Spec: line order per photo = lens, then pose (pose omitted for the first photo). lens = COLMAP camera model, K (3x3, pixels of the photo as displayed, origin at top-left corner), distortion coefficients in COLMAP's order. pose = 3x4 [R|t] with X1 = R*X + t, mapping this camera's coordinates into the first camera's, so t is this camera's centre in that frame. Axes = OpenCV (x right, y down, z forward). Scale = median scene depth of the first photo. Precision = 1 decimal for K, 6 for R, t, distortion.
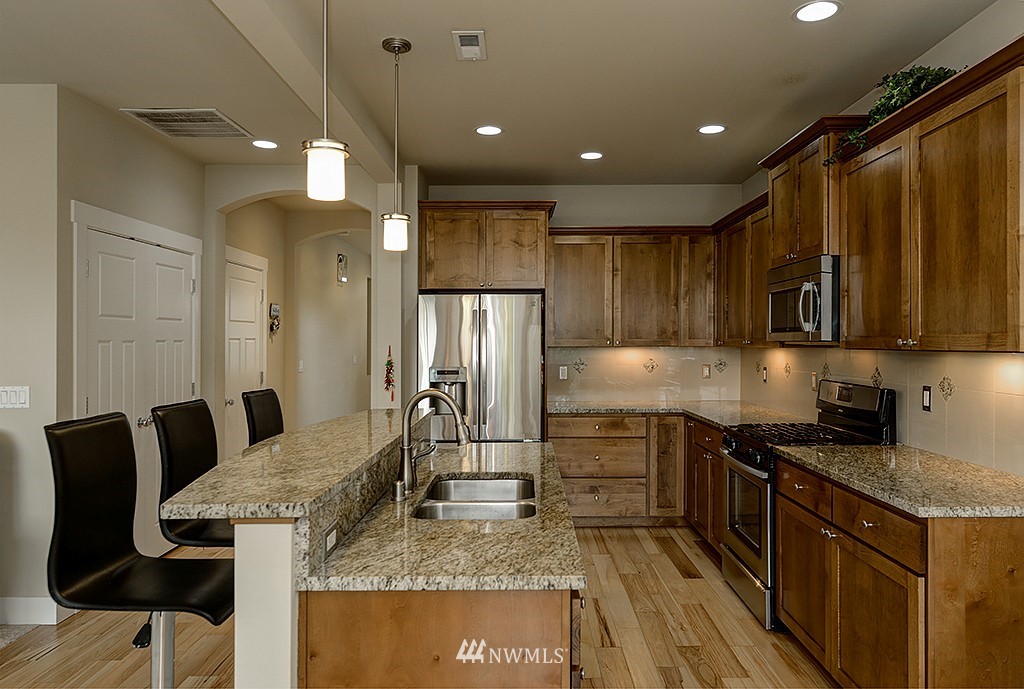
lens RADIAL K [[694.9, 0, 520.0], [0, 694.9, 339.3], [0, 0, 1]] dist [0.004776, 0.000873]
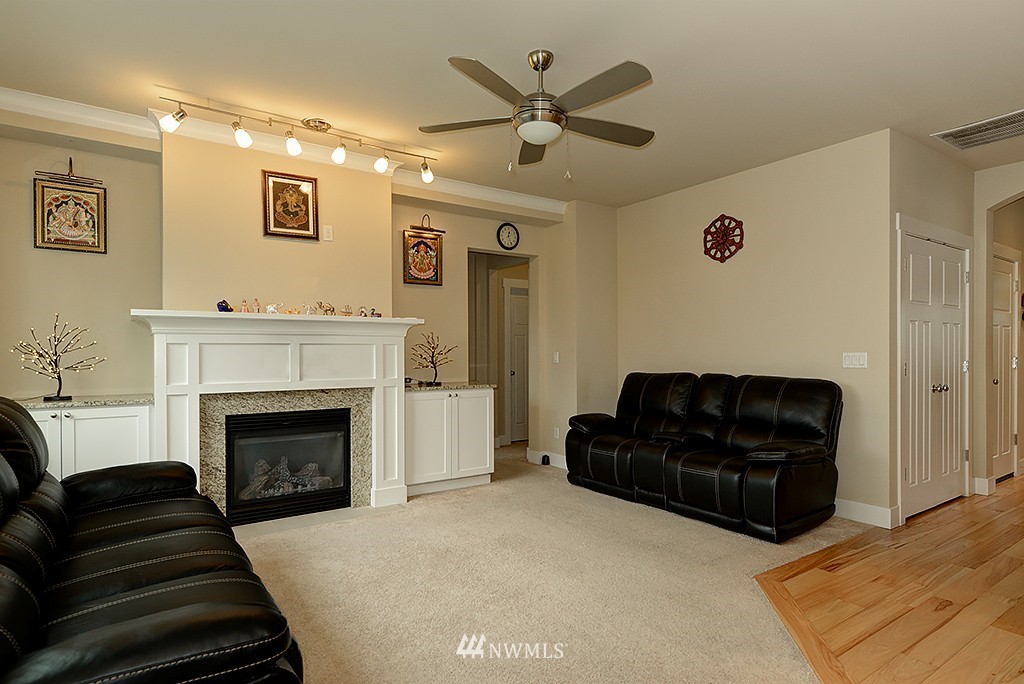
lens RADIAL K [[546.6, 0, 512.8], [0, 546.6, 351.0], [0, 0, 1]] dist [0.010577, 0.002628]
pose [[0.563619, -0.000835, -0.826034, -0.143880], [0.002051, 0.999998, 0.000388, 0.045306], [0.826032, -0.001913, 0.563620, -0.147767]]
